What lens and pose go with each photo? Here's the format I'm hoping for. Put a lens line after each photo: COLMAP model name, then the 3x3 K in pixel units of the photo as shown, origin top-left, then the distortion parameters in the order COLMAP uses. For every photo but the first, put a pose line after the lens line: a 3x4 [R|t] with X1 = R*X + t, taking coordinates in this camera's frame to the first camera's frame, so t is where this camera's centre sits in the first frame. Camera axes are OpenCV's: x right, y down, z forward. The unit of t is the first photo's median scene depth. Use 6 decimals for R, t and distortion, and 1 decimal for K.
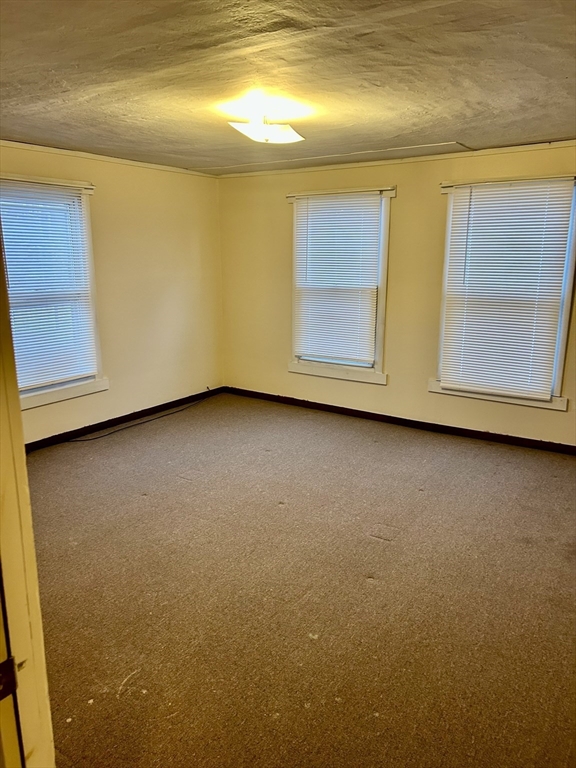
lens RADIAL K [[575.3, 0, 288.0], [0, 575.3, 384.0], [0, 0, 1]] dist [0.011668, 0.004831]
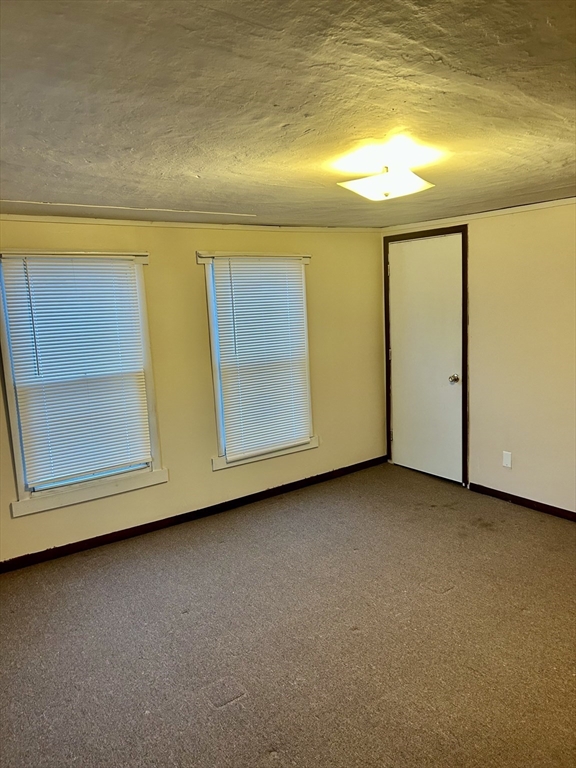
lens RADIAL K [[575.3, 0, 288.0], [0, 575.3, 384.0], [0, 0, 1]] dist [0.011668, 0.004831]
pose [[0.325530, -0.150960, 0.933403, -0.622166], [0.250172, 0.965744, 0.068942, -0.173570], [-0.911836, 0.211069, 0.352144, 0.594448]]
